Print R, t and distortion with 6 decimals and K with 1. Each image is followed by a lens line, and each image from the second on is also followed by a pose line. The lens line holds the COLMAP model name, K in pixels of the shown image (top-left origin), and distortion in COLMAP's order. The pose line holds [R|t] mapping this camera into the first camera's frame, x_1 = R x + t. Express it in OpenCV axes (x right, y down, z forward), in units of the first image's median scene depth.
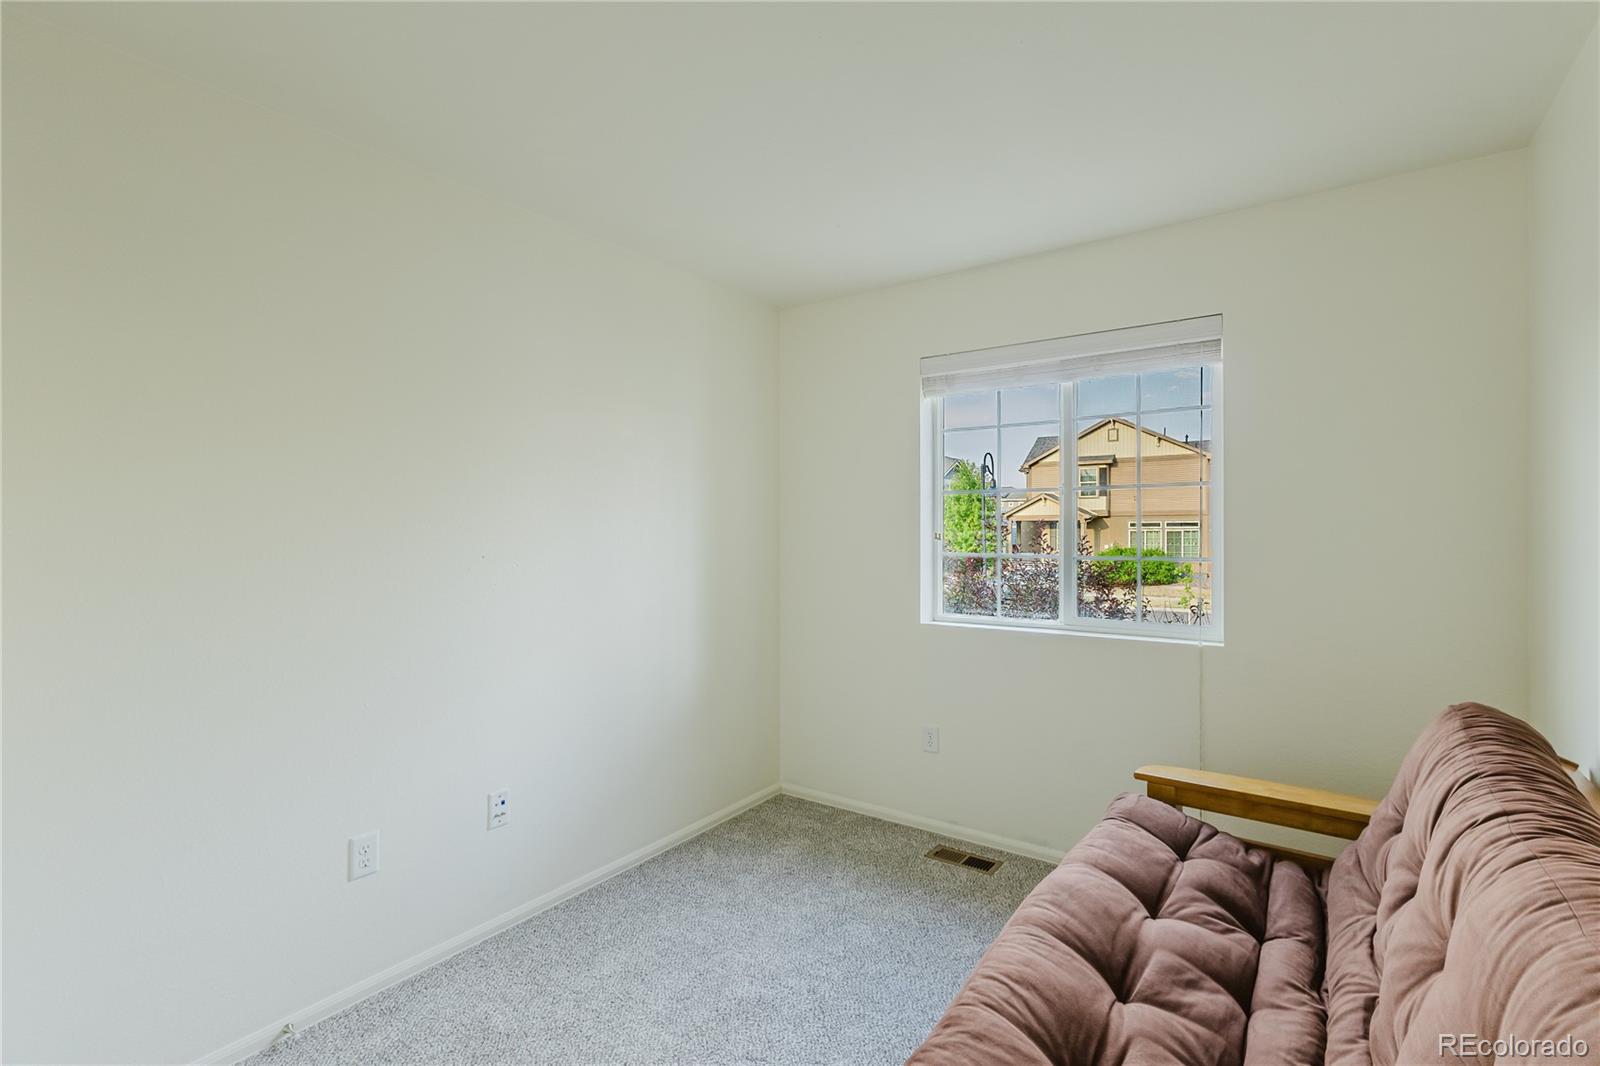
lens RADIAL K [[731.1, 0, 804.2], [0, 731.1, 531.2], [0, 0, 1]] dist [-0.000785, -0.000103]
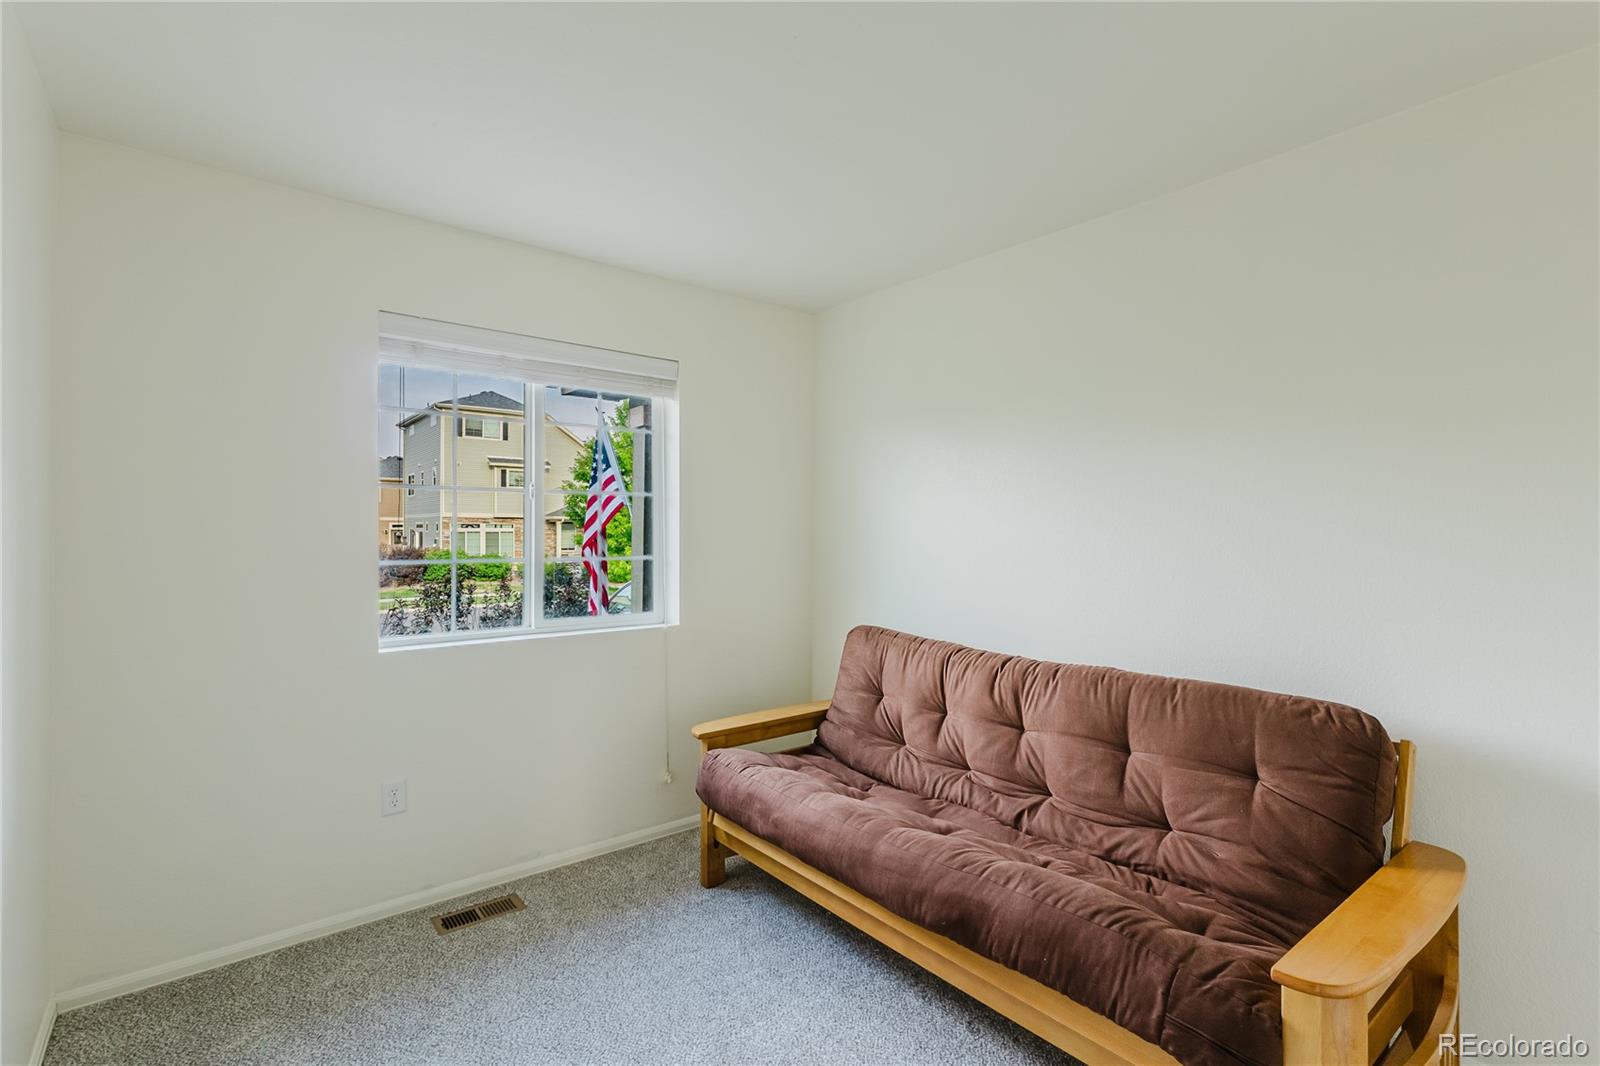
lens RADIAL K [[731.1, 0, 804.2], [0, 731.1, 531.2], [0, 0, 1]] dist [-0.000785, -0.000103]
pose [[0.263079, -0.000998, 0.964774, -0.494345], [-0.002005, 0.999997, 0.001581, -0.005870], [-0.964772, -0.002351, 0.263076, 0.384534]]
